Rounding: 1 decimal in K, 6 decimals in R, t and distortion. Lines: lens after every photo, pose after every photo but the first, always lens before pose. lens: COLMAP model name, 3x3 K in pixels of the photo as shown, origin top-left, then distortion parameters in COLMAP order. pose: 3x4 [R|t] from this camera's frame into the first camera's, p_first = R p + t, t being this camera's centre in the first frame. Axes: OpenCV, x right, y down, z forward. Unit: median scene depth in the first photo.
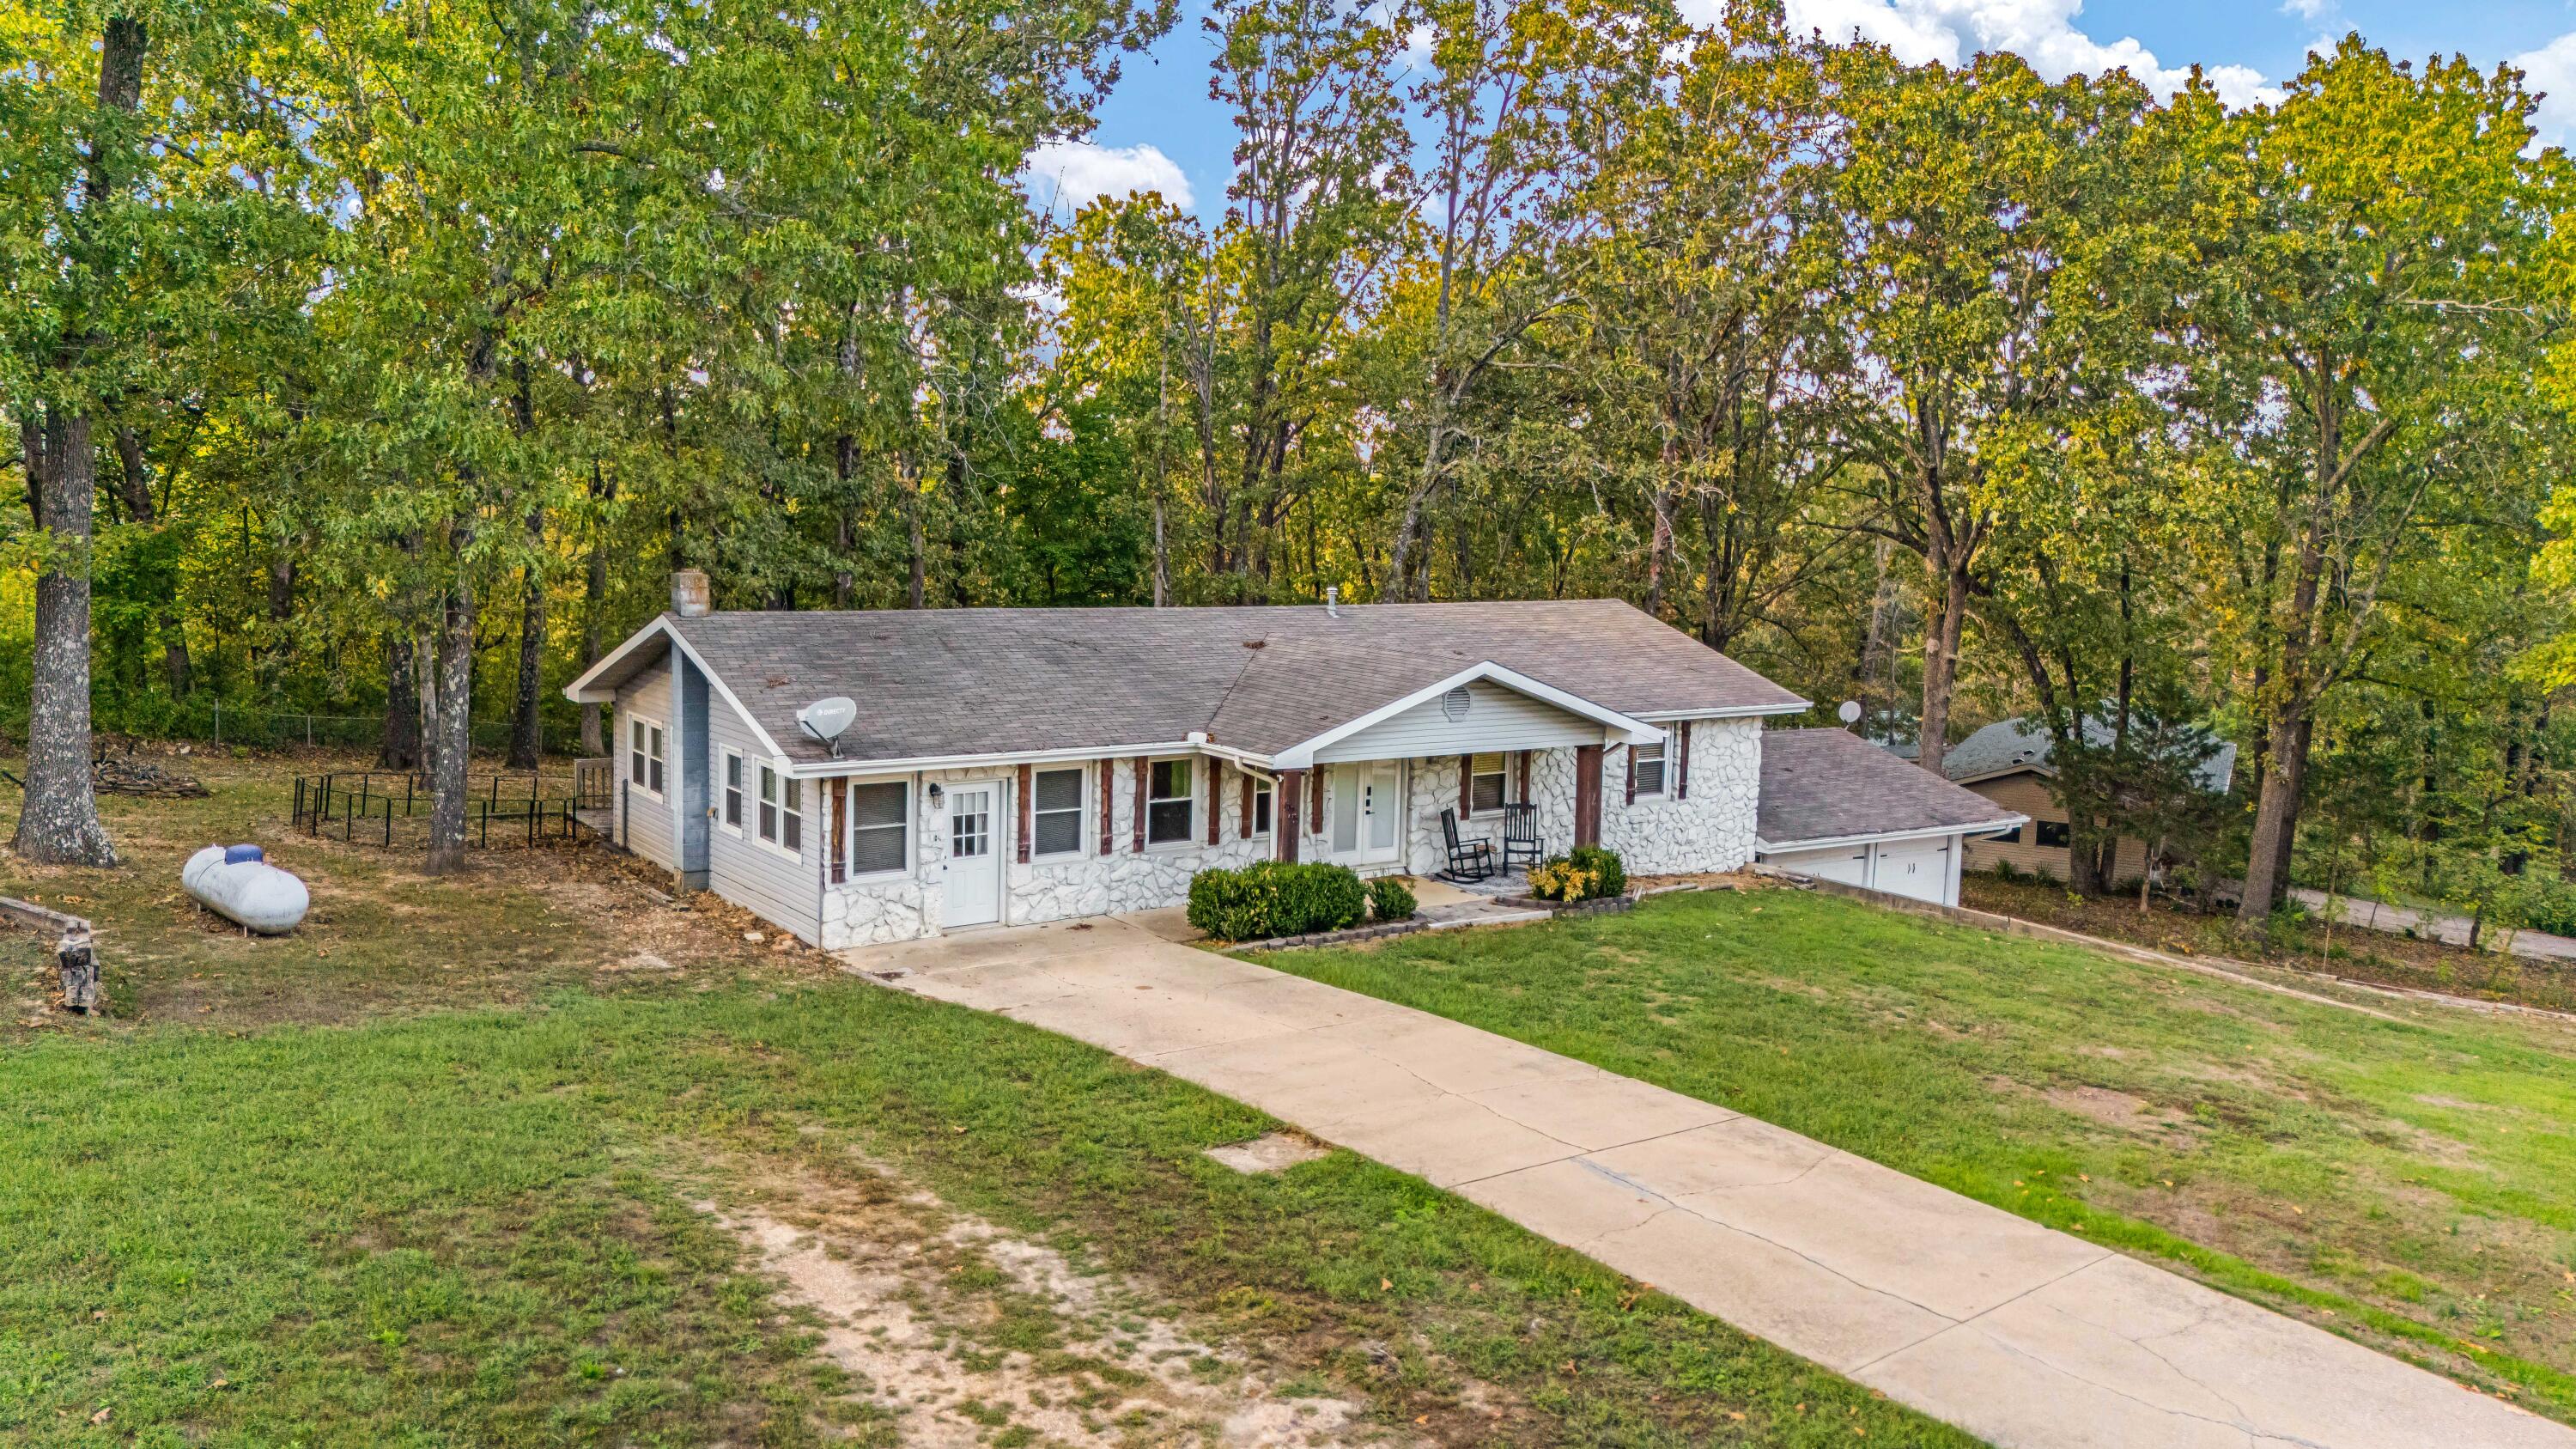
lens RADIAL K [[1935.4, 0, 1288.0], [0, 1935.4, 724.5], [0, 0, 1]] dist [0.038498, -0.000495]
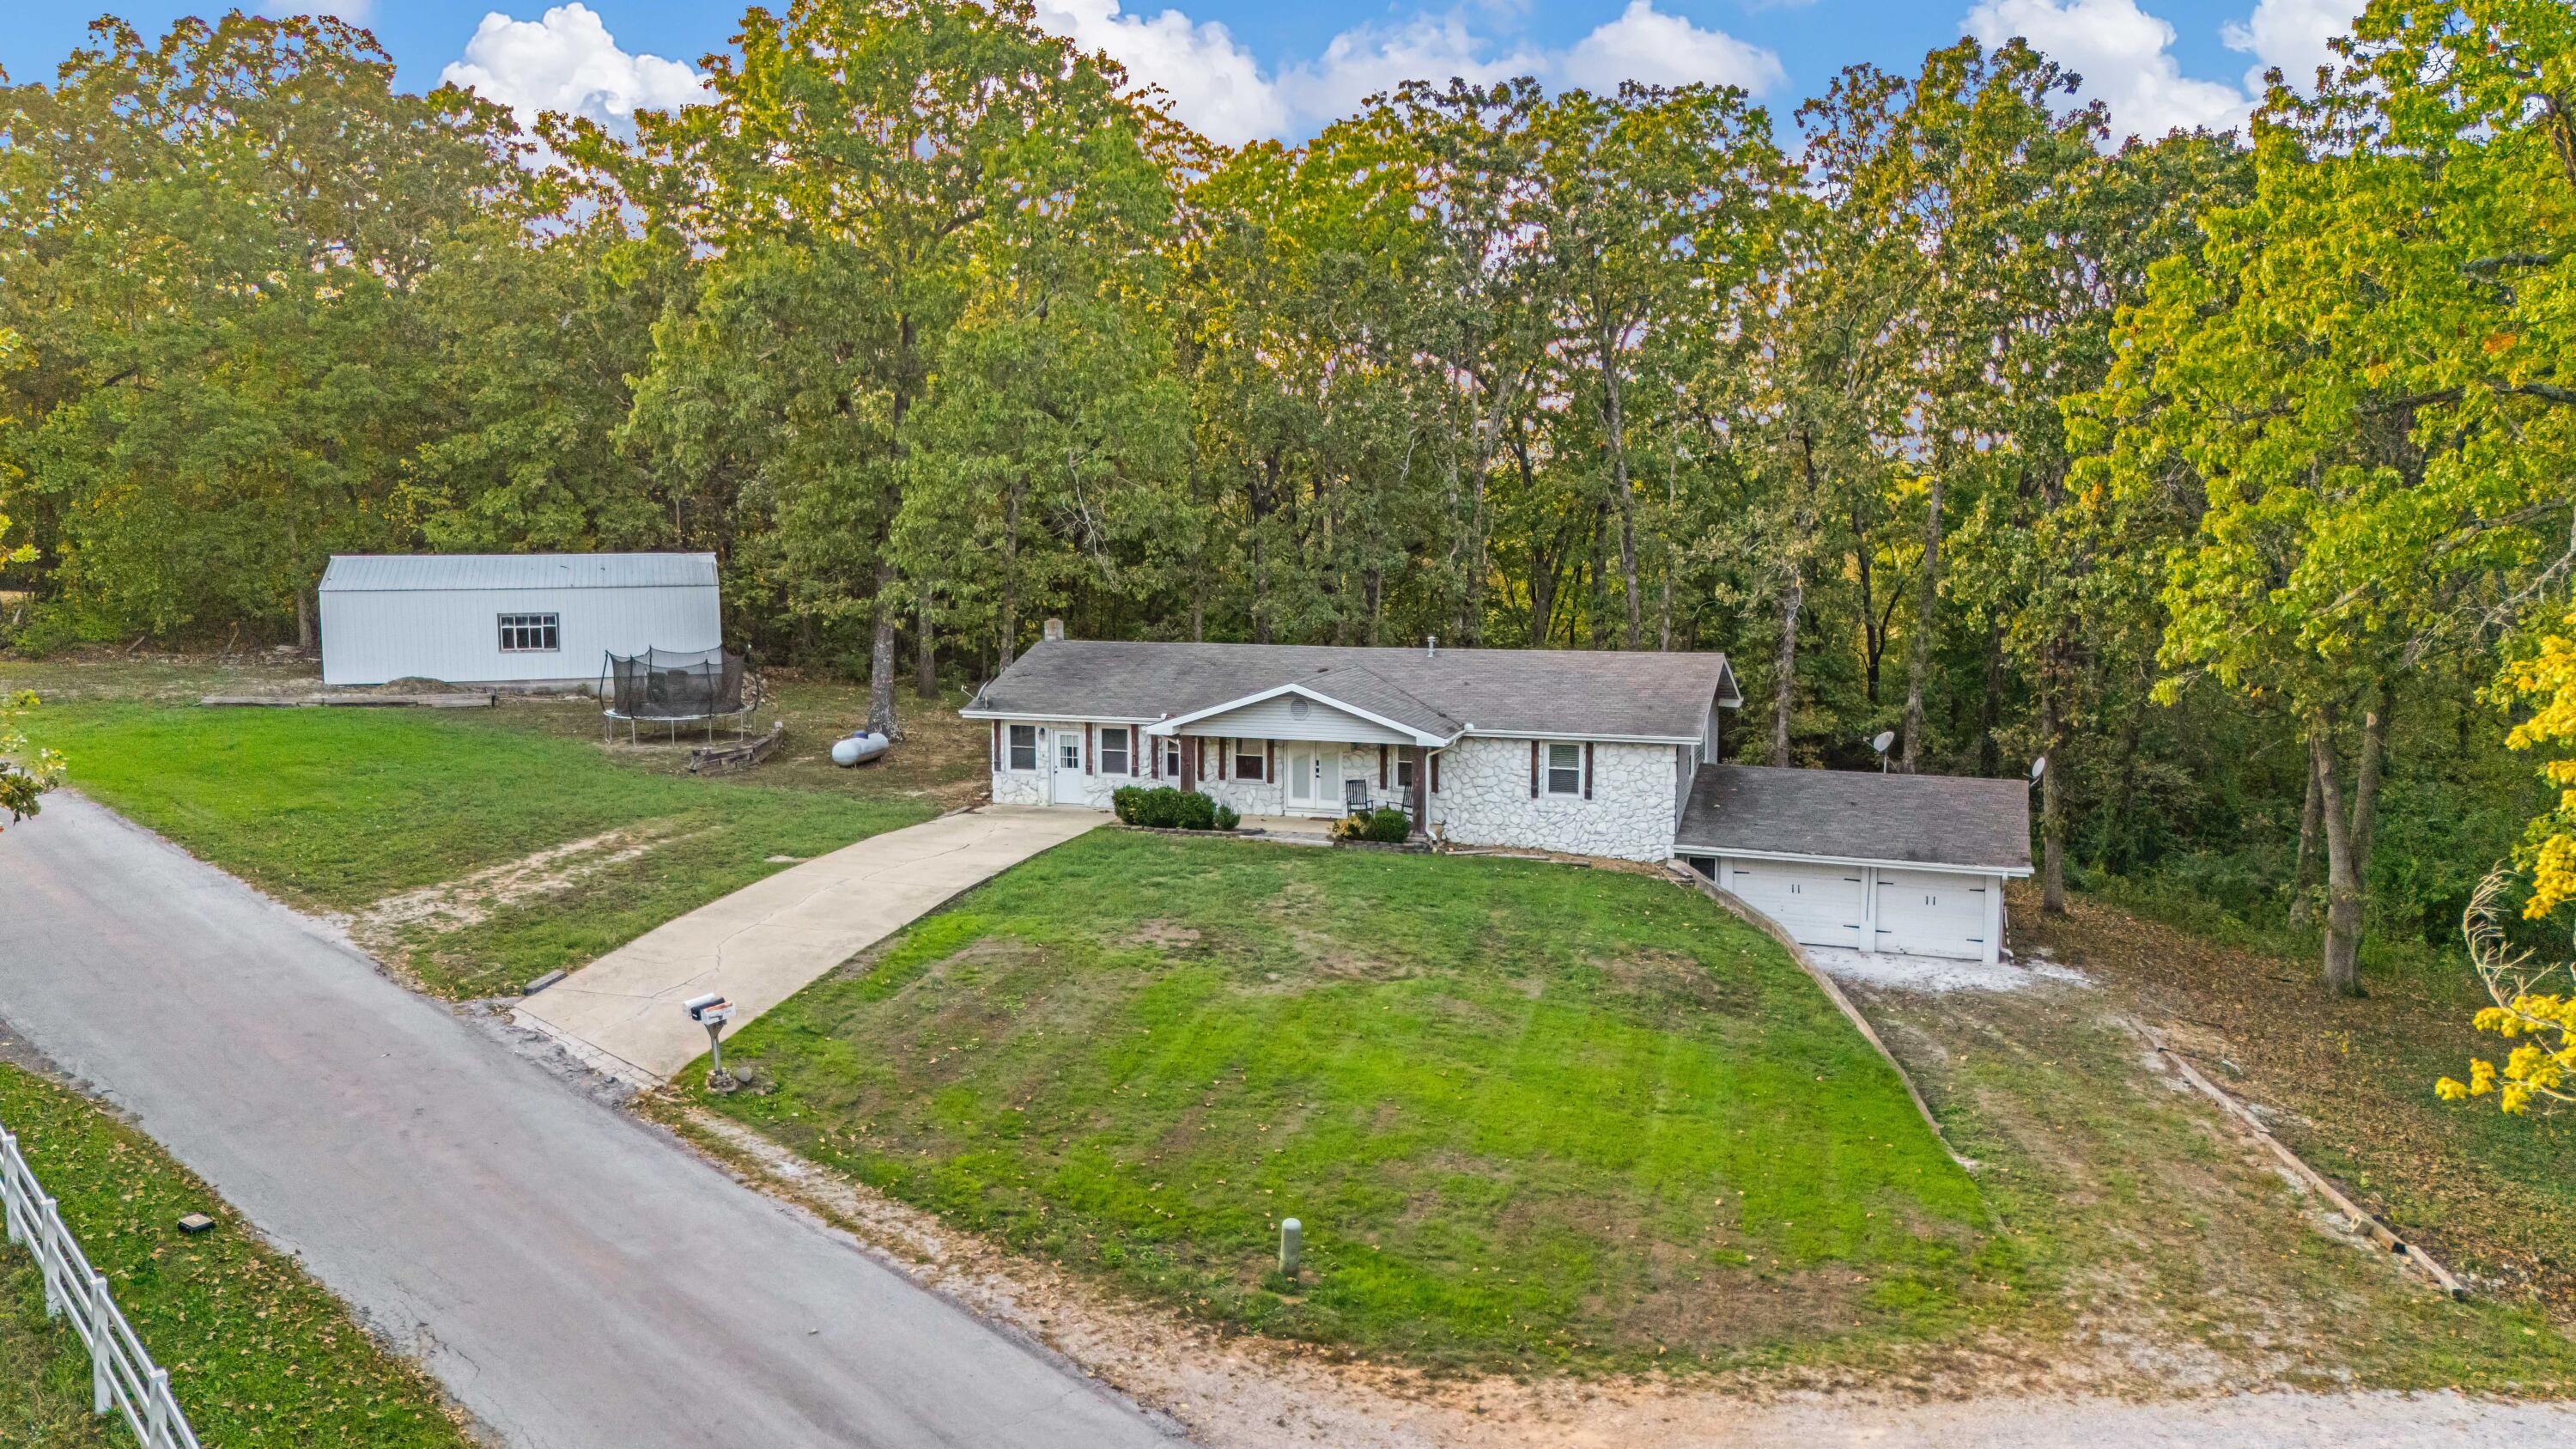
lens RADIAL K [[1969.2, 0, 1288.0], [0, 1969.2, 724.5], [0, 0, 1]] dist [0.154679, -0.114324]
pose [[0.604716, 0.071179, -0.793254, 1.479199], [-0.078482, 0.996476, 0.029585, -0.049719], [0.792565, 0.044366, 0.608172, -0.035447]]
